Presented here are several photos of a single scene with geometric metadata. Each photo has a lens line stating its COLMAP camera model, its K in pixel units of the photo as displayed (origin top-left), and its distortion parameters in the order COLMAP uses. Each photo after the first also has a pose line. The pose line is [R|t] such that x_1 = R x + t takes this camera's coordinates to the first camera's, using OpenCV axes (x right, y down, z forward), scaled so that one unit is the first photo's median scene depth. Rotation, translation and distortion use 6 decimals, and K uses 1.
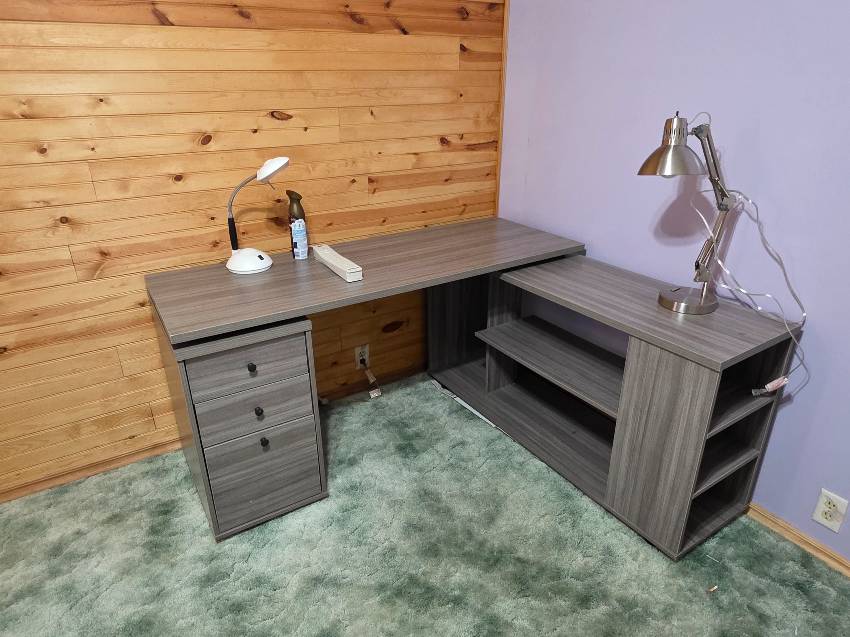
lens RADIAL K [[536.6, 0, 425.6], [0, 536.6, 319.8], [0, 0, 1]] dist [-0.014650, -0.000347]
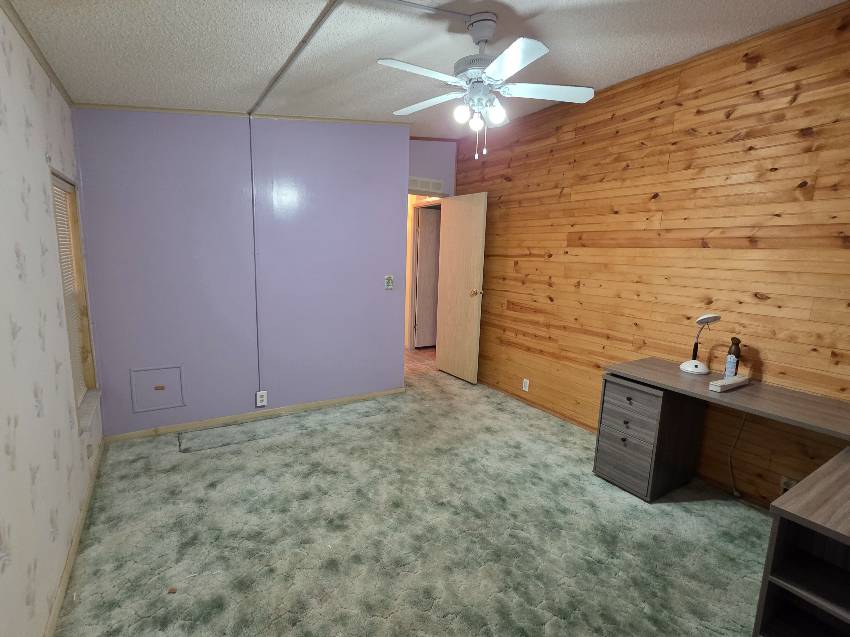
lens RADIAL K [[405.2, 0, 425.0], [0, 405.2, 318.5], [0, 0, 1]] dist [0.000164, 0.000093]
pose [[-0.003358, 0.162392, -0.986721, 1.060375], [-0.441532, 0.885094, 0.147169, -0.061105], [0.897239, 0.436163, 0.068729, 0.036448]]
